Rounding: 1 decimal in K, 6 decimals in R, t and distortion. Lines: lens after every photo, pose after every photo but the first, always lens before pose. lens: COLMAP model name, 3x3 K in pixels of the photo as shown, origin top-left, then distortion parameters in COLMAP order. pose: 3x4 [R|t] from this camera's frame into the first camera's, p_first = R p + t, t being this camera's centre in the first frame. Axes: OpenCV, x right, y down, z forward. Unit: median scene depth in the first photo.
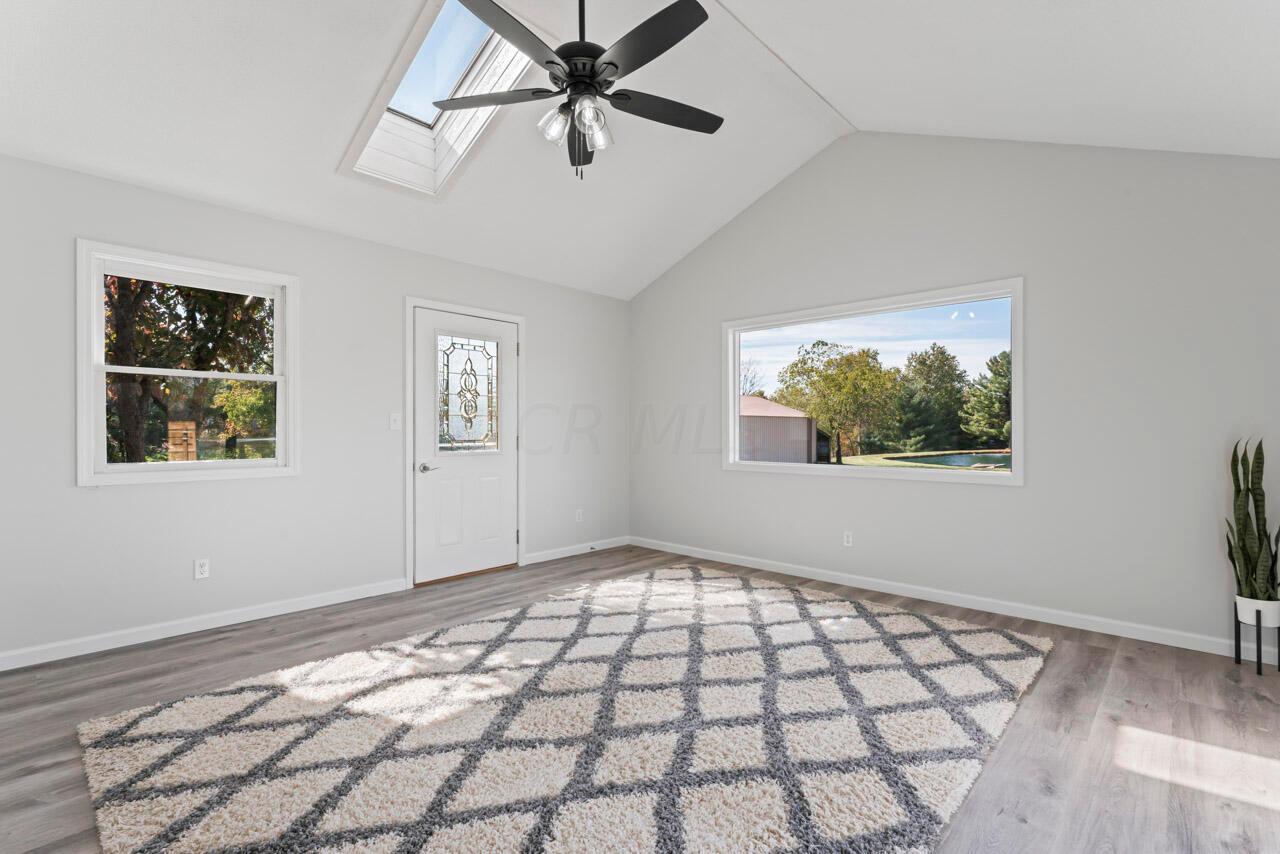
lens RADIAL K [[582.4, 0, 636.8], [0, 582.4, 434.4], [0, 0, 1]] dist [-0.002413, 0.000540]
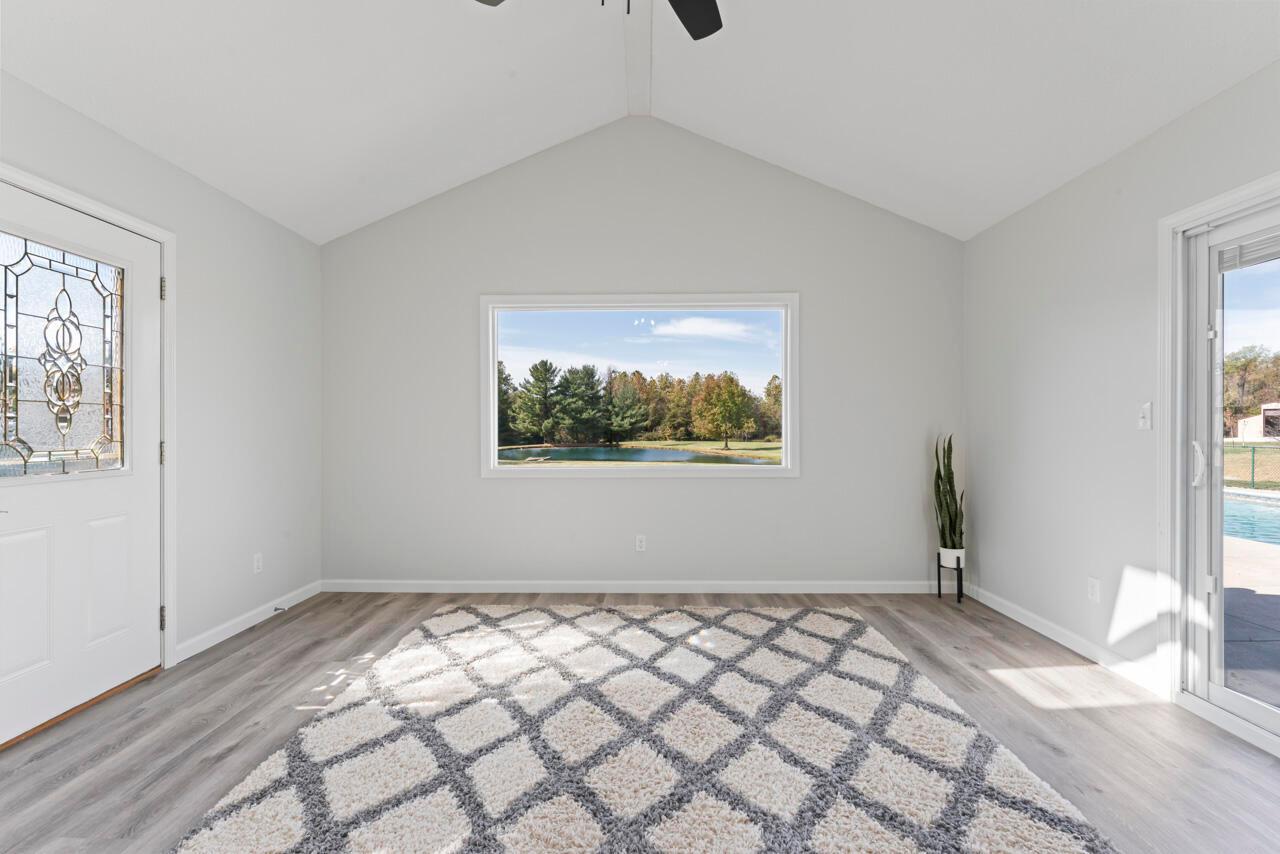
lens RADIAL K [[582.4, 0, 635.3], [0, 582.4, 427.1], [0, 0, 1]] dist [-0.002413, 0.000540]
pose [[0.743385, -0.003172, 0.668856, -0.363403], [0.009613, 0.999936, -0.005941, -0.004021], [-0.668794, 0.010846, 0.743368, 0.407628]]
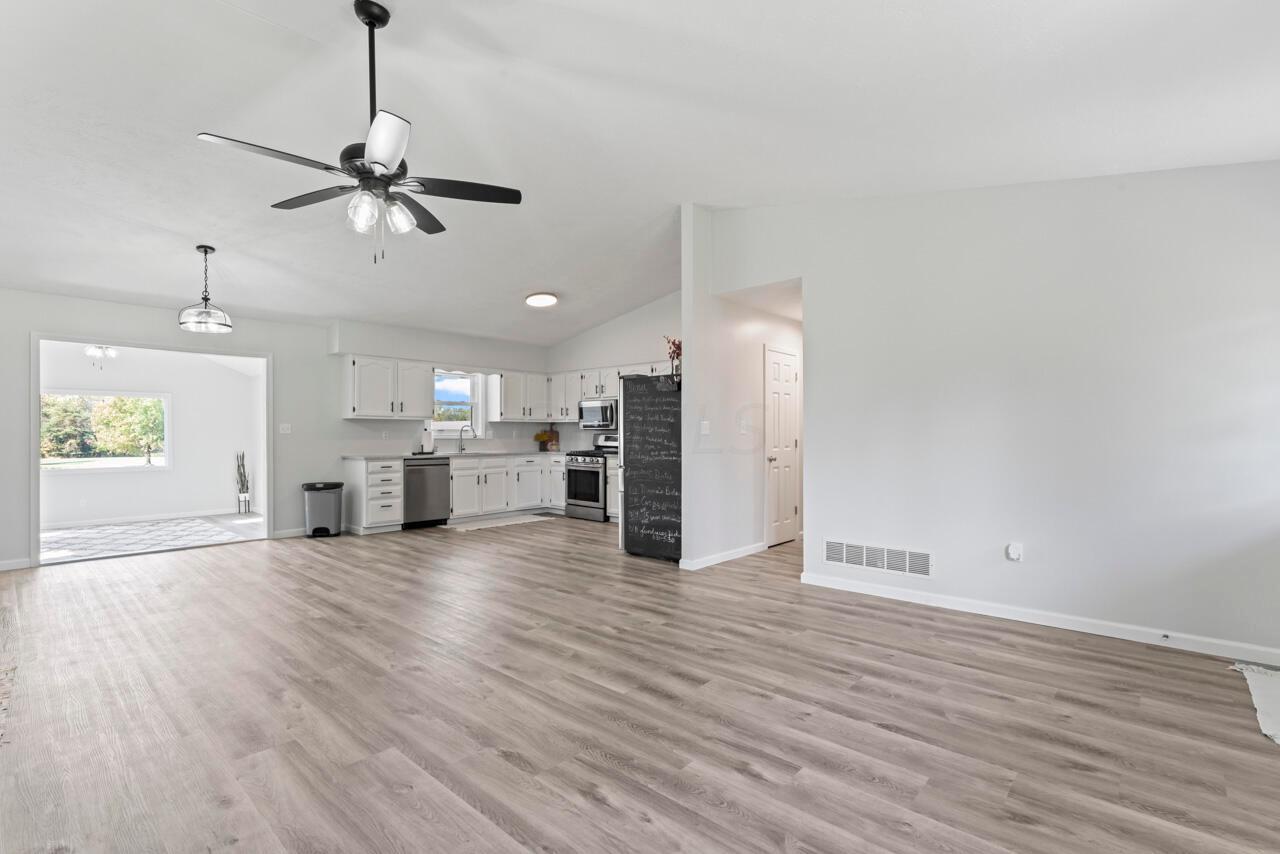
lens RADIAL K [[582.4, 0, 640.0], [0, 582.4, 434.4], [0, 0, 1]] dist [-0.002413, 0.000540]
pose [[-0.016640, 0.001951, 0.999860, -2.239016], [0.013154, 0.999912, -0.001732, -0.040272], [-0.999775, 0.013124, -0.016665, -1.214086]]
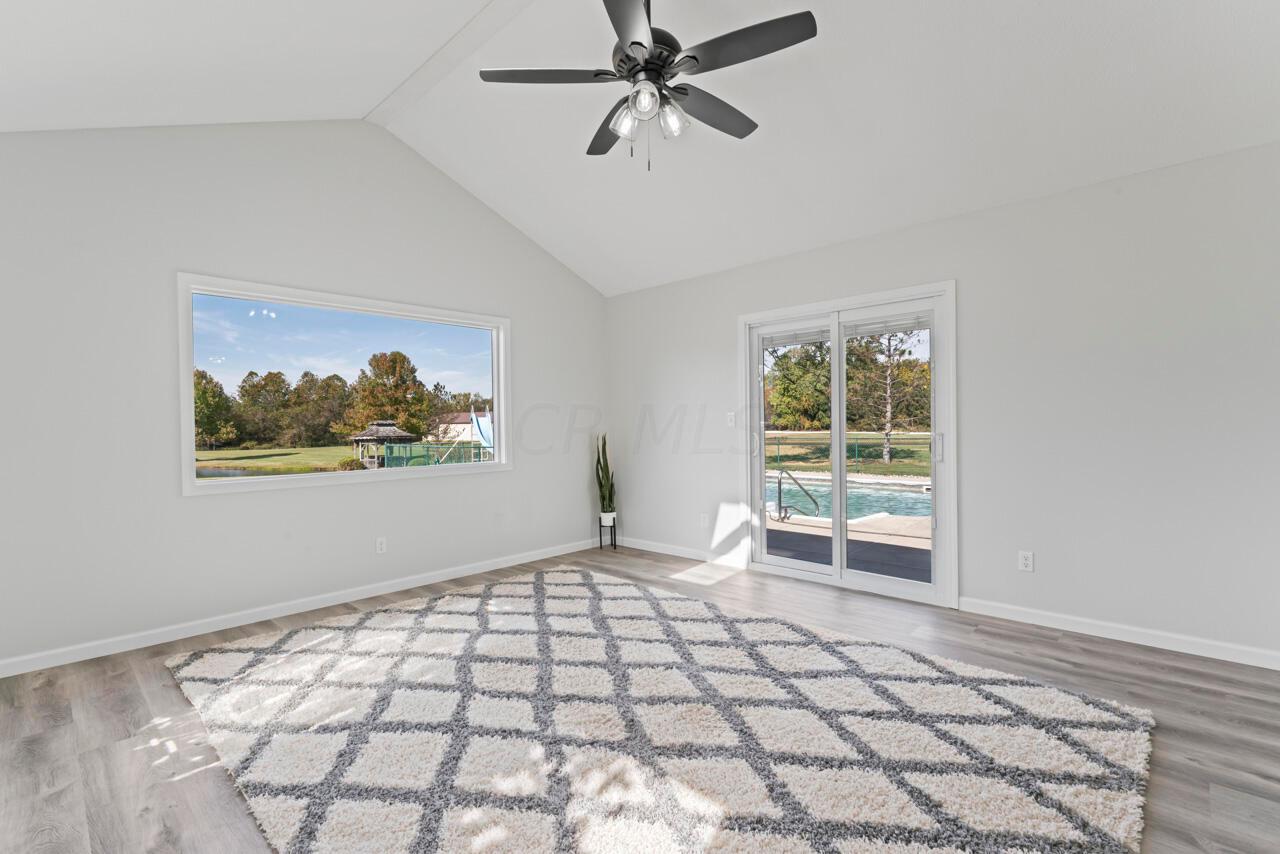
lens RADIAL K [[582.4, 0, 640.1], [0, 582.4, 423.4], [0, 0, 1]] dist [-0.002413, 0.000540]
pose [[0.008749, 0.001166, 0.999961, -0.787992], [0.026307, 0.999653, -0.001396, -0.011485], [-0.999616, 0.026318, 0.008715, 0.749940]]
